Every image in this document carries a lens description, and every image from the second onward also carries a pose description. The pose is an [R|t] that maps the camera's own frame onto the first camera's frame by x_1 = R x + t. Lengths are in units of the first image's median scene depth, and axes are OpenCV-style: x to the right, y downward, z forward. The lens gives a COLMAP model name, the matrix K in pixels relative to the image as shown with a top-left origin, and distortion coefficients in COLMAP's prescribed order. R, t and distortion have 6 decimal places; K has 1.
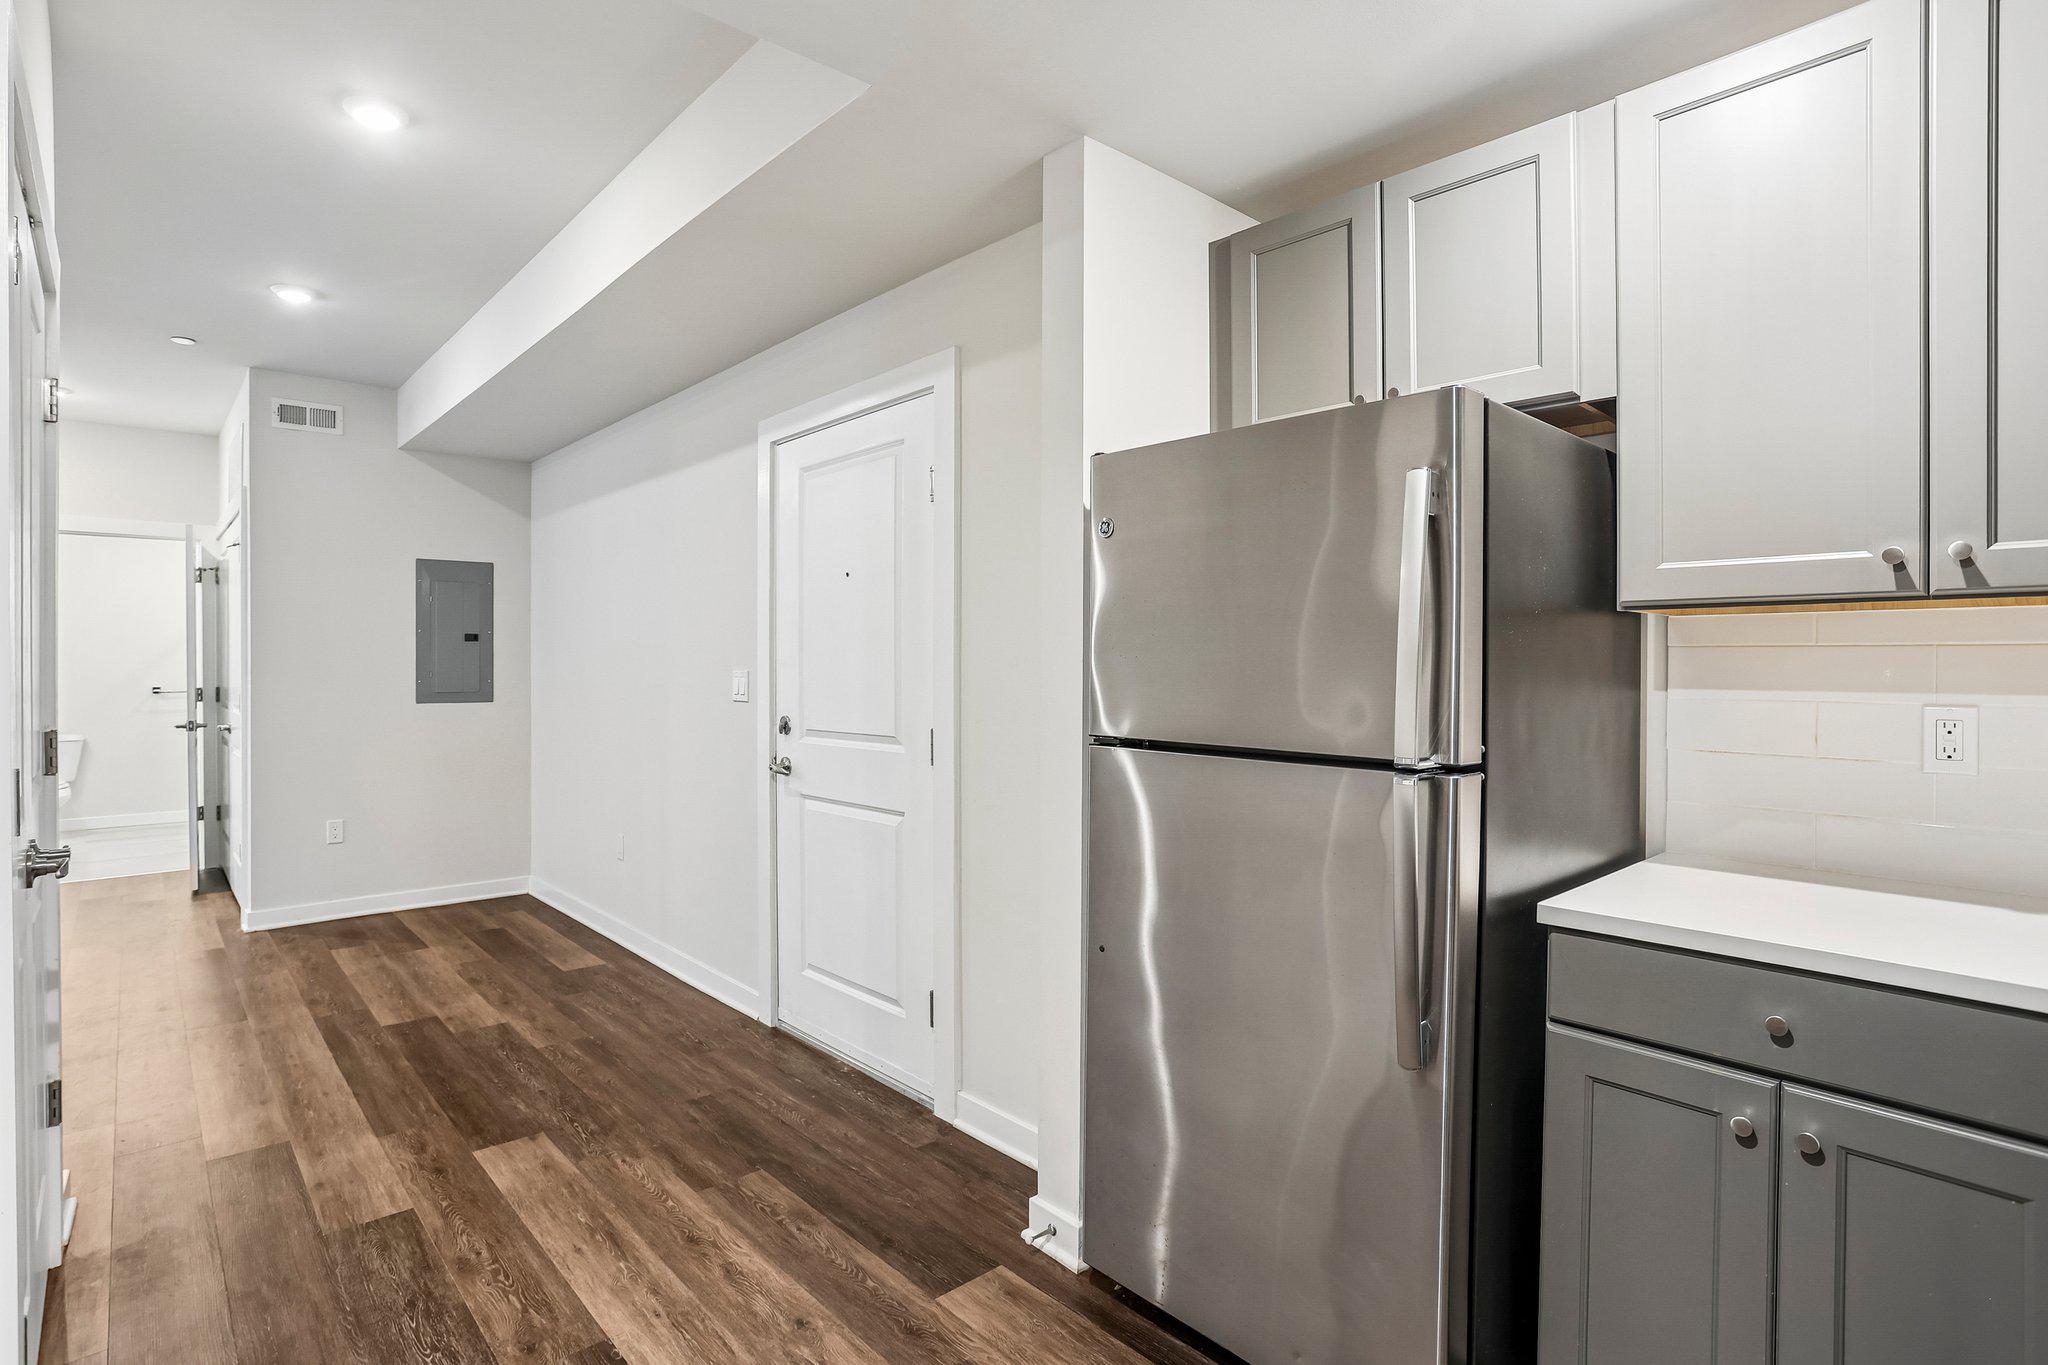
lens RADIAL K [[1016.5, 0, 1018.5], [0, 1016.5, 681.4], [0, 0, 1]] dist [-0.041379, 0.015925]
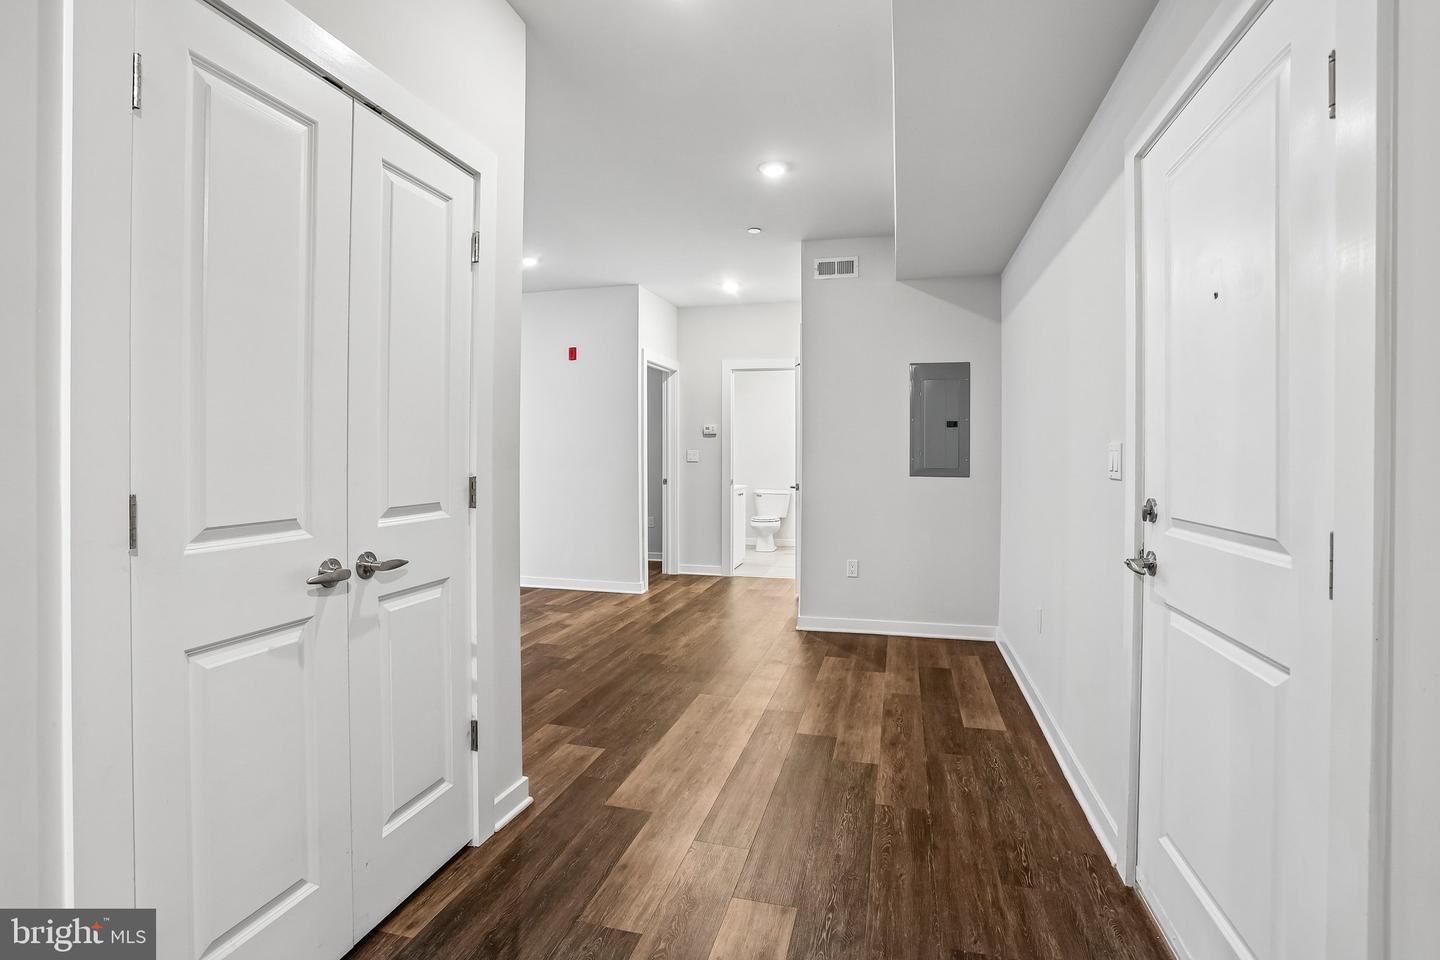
lens RADIAL K [[714.7, 0, 706.7], [0, 714.7, 462.7], [0, 0, 1]] dist [-0.041379, 0.015925]
pose [[0.537290, 0.009163, -0.843348, 0.041485], [-0.017048, 0.999855, 0.000002, 0.012389], [0.843225, 0.014376, 0.537368, 0.421703]]
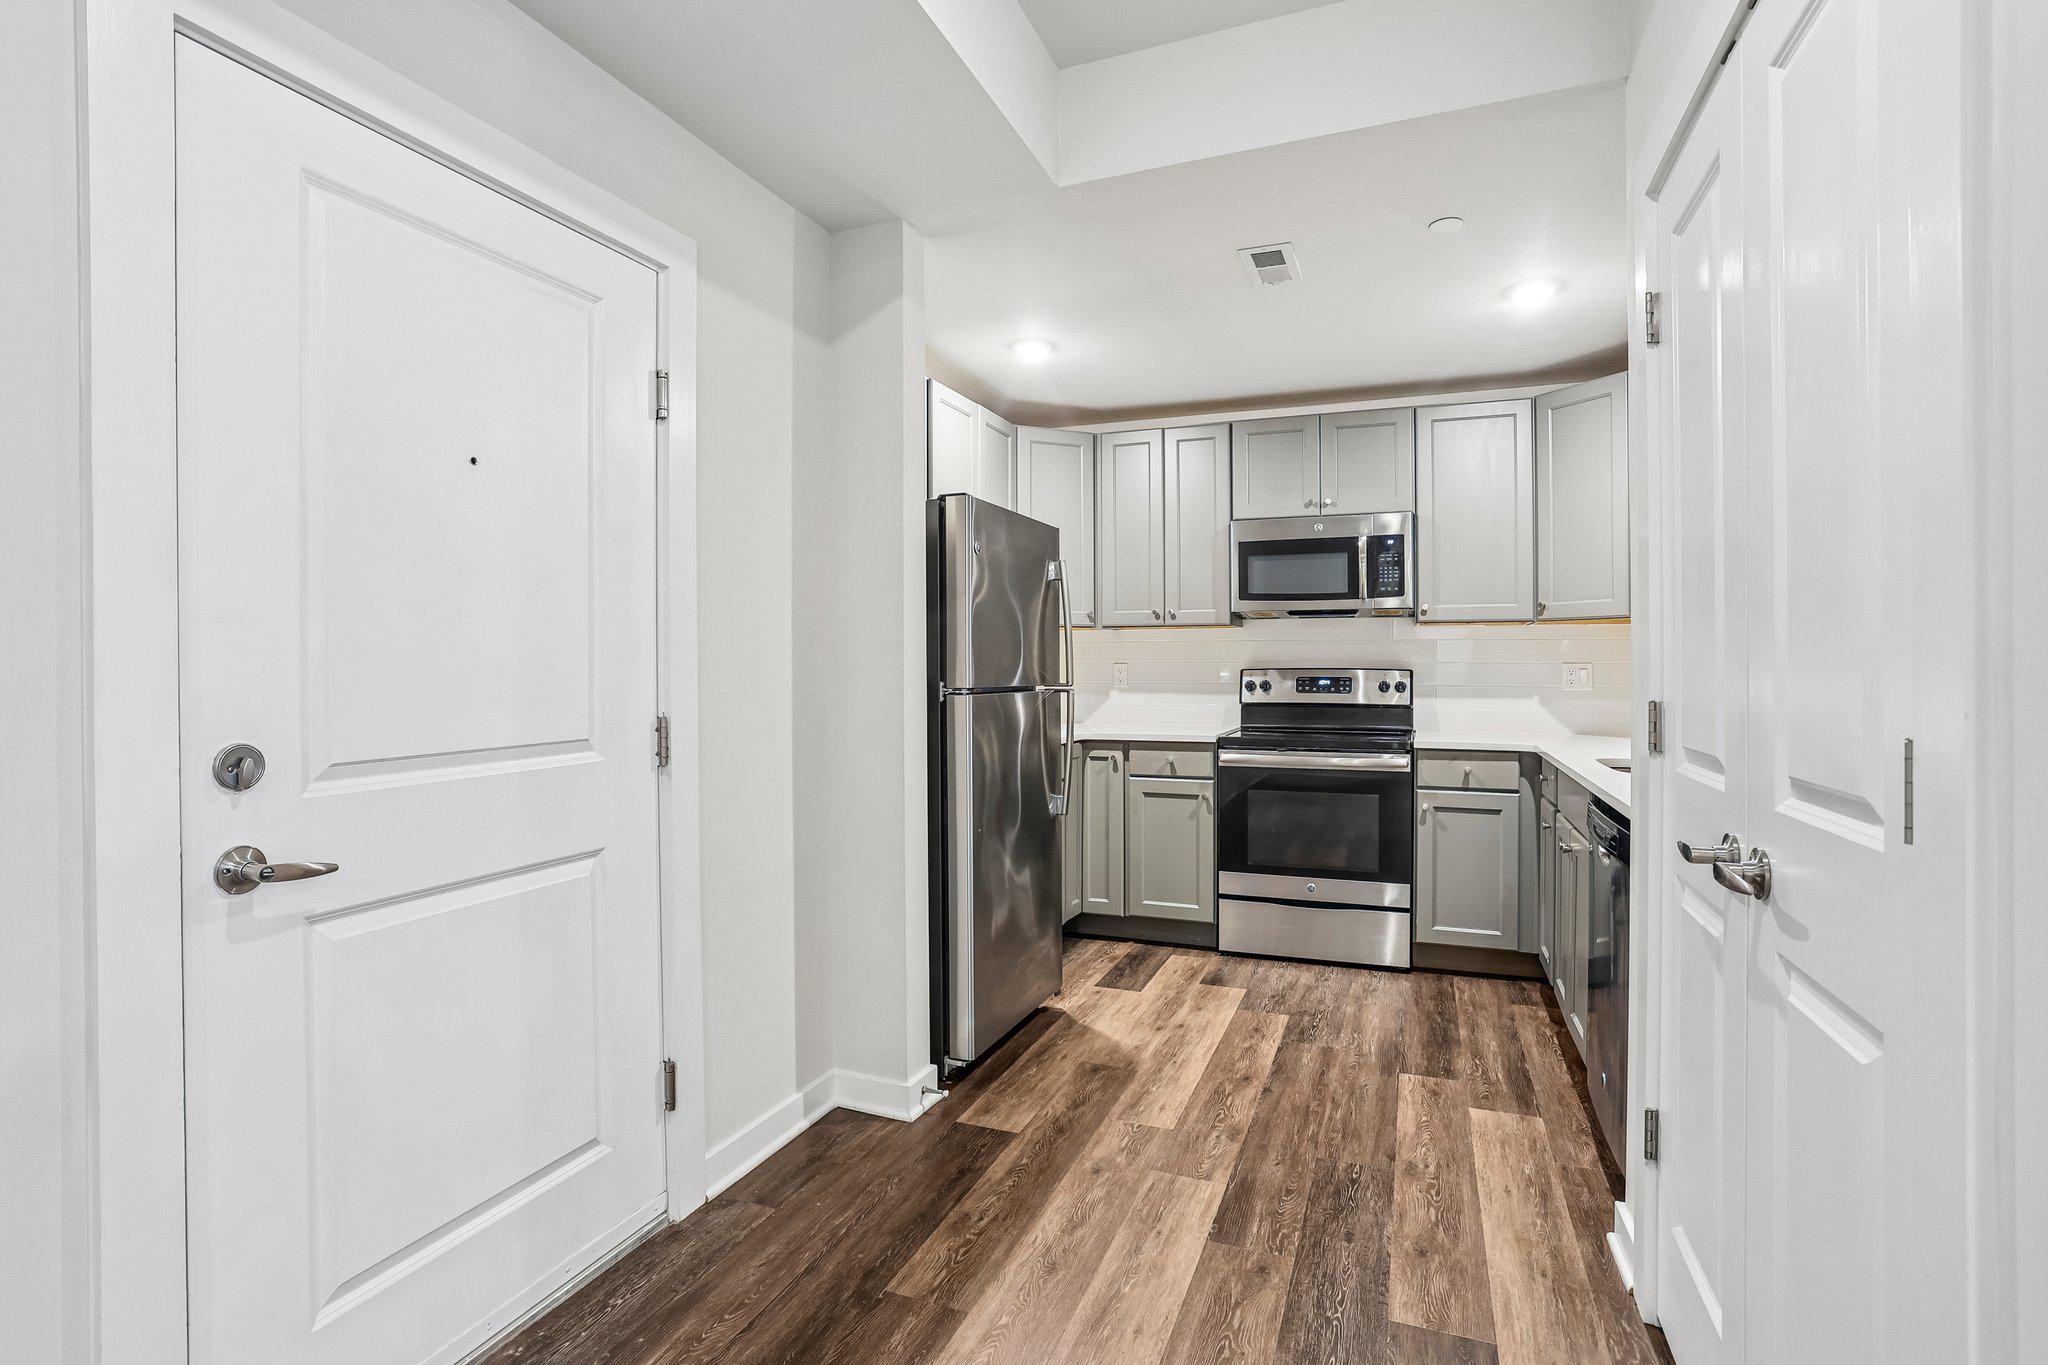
lens RADIAL K [[1016.5, 0, 962.8], [0, 1016.5, 659.1], [0, 0, 1]] dist [-0.041379, 0.015925]
pose [[-0.399799, 0.004350, 0.916592, -0.706606], [0.015977, 0.999870, 0.002223, 0.004581], [-0.916464, 0.015533, -0.399817, 0.897858]]
